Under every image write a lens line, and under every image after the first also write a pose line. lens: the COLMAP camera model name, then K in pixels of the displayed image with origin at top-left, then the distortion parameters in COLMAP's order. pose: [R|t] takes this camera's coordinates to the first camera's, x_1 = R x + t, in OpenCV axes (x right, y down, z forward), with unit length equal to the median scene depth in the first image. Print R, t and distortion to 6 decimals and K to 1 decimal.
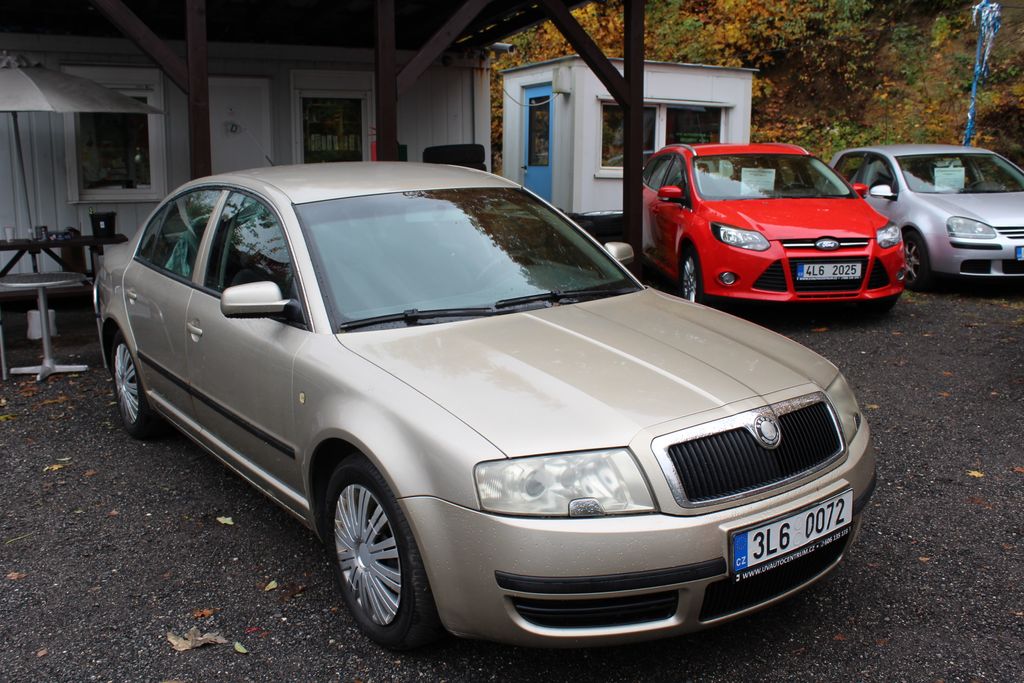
lens RADIAL K [[980.3, 0, 510.1], [0, 980.3, 338.1], [0, 0, 1]] dist [-0.141334, 0.152149]
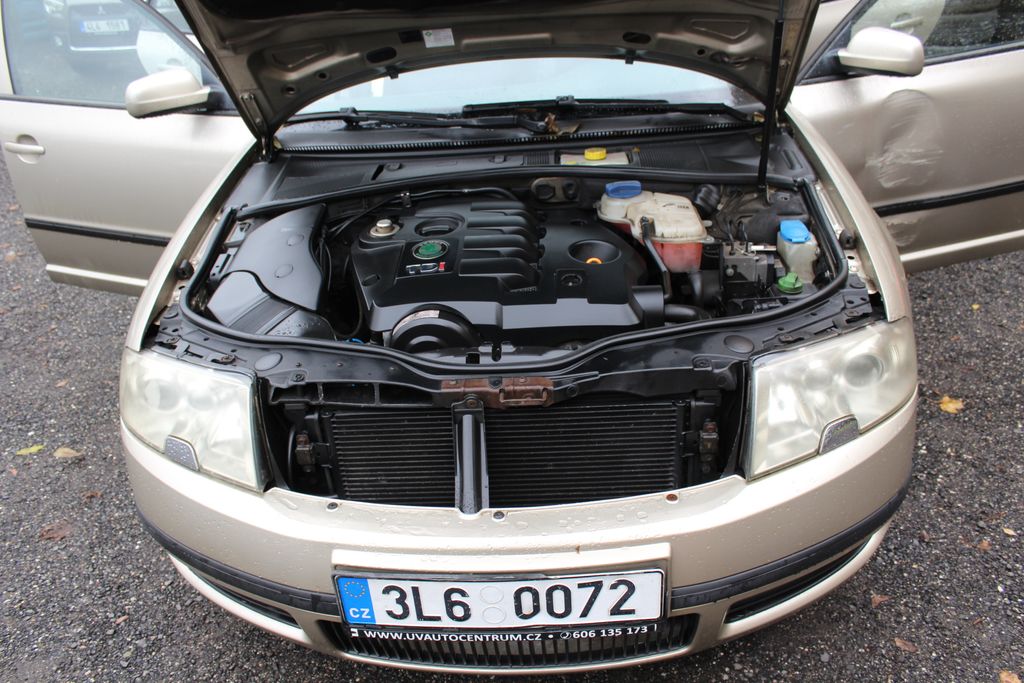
lens RADIAL K [[847.5, 0, 510.2], [0, 847.5, 343.0], [0, 0, 1]] dist [-0.163609, 0.144194]
pose [[0.782801, 0.274135, -0.558635, 0.428857], [-0.082068, 0.935373, 0.344008, -0.093290], [0.616837, -0.223444, 0.754709, 0.527596]]
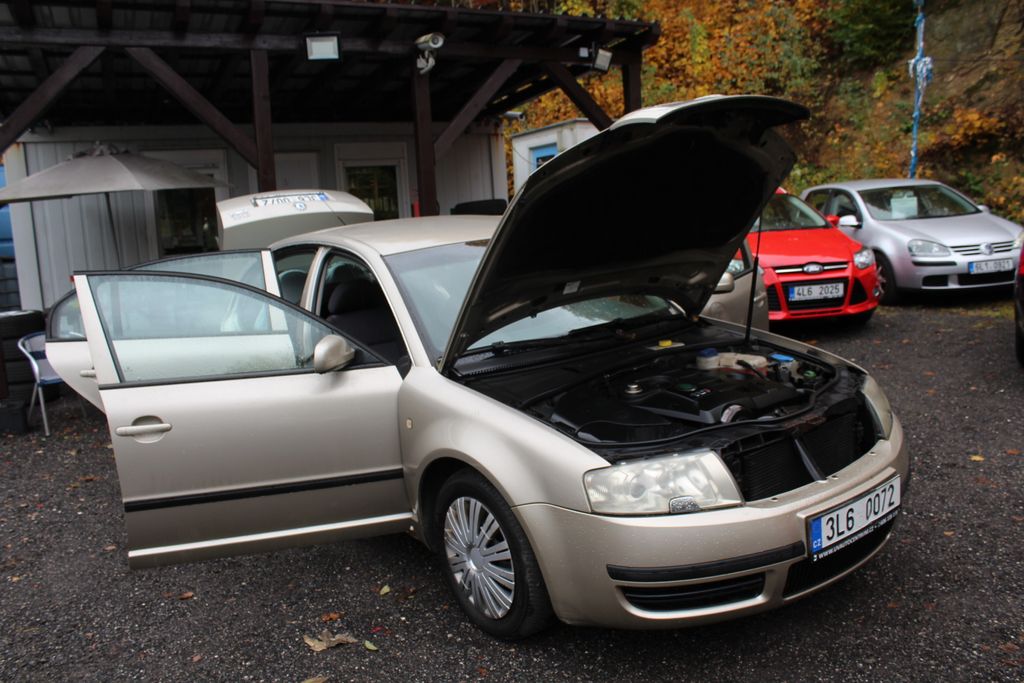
lens RADIAL K [[847.5, 0, 510.2], [0, 847.5, 343.0], [0, 0, 1]] dist [-0.163609, 0.144194]
pose [[0.998567, -0.053492, -0.001672, -0.084832], [0.053426, 0.998199, -0.027285, -0.000043], [0.003129, 0.027157, 0.999626, 0.007549]]
